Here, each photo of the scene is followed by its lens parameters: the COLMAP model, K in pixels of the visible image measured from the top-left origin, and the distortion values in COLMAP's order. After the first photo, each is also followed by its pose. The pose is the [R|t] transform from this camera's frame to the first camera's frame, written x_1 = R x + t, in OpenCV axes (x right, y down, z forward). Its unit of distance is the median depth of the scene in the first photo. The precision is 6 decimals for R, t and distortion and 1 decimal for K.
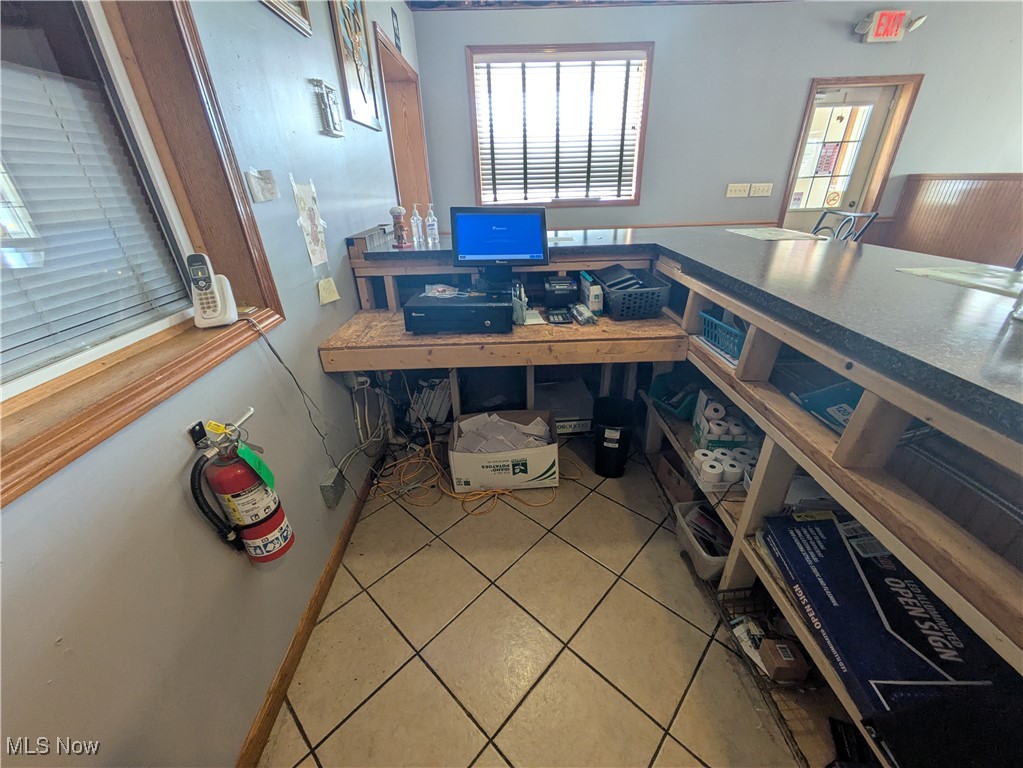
lens RADIAL K [[405.9, 0, 512.0], [0, 405.9, 385.5], [0, 0, 1]] dist [0.001951, 0.001868]
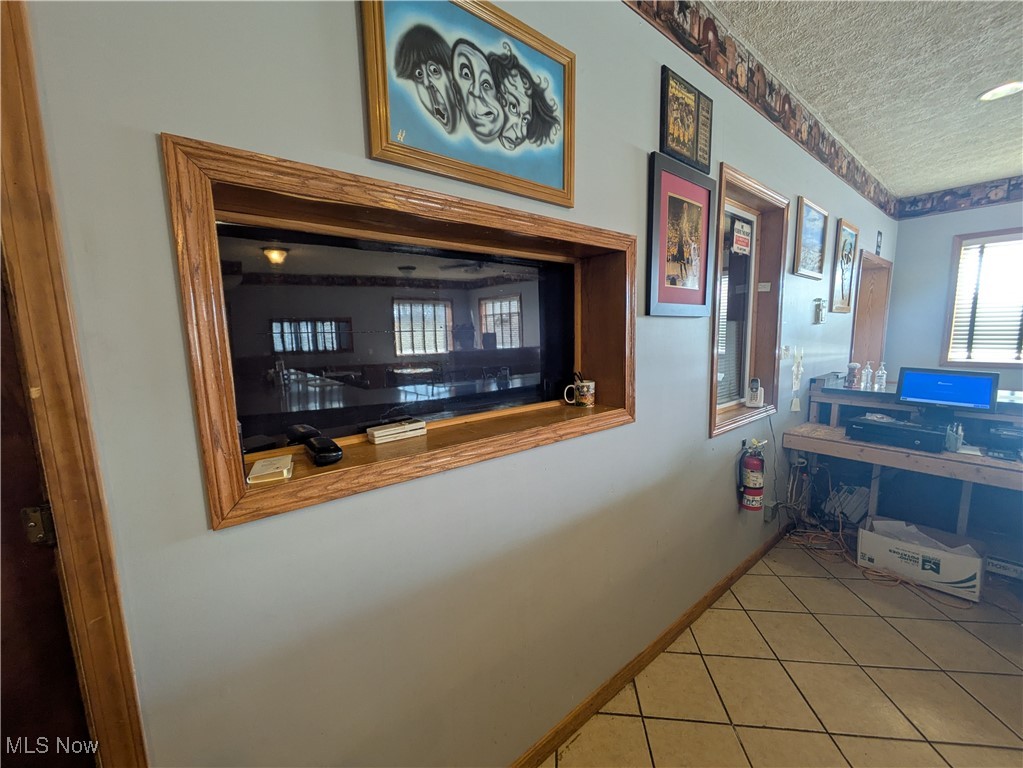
lens RADIAL K [[405.9, 0, 510.9], [0, 405.9, 387.1], [0, 0, 1]] dist [0.001951, 0.001868]
pose [[0.611617, 0.122318, -0.781641, 0.141092], [-0.355259, 0.925230, -0.133194, 0.318297], [0.706906, 0.359149, 0.609341, -0.843507]]
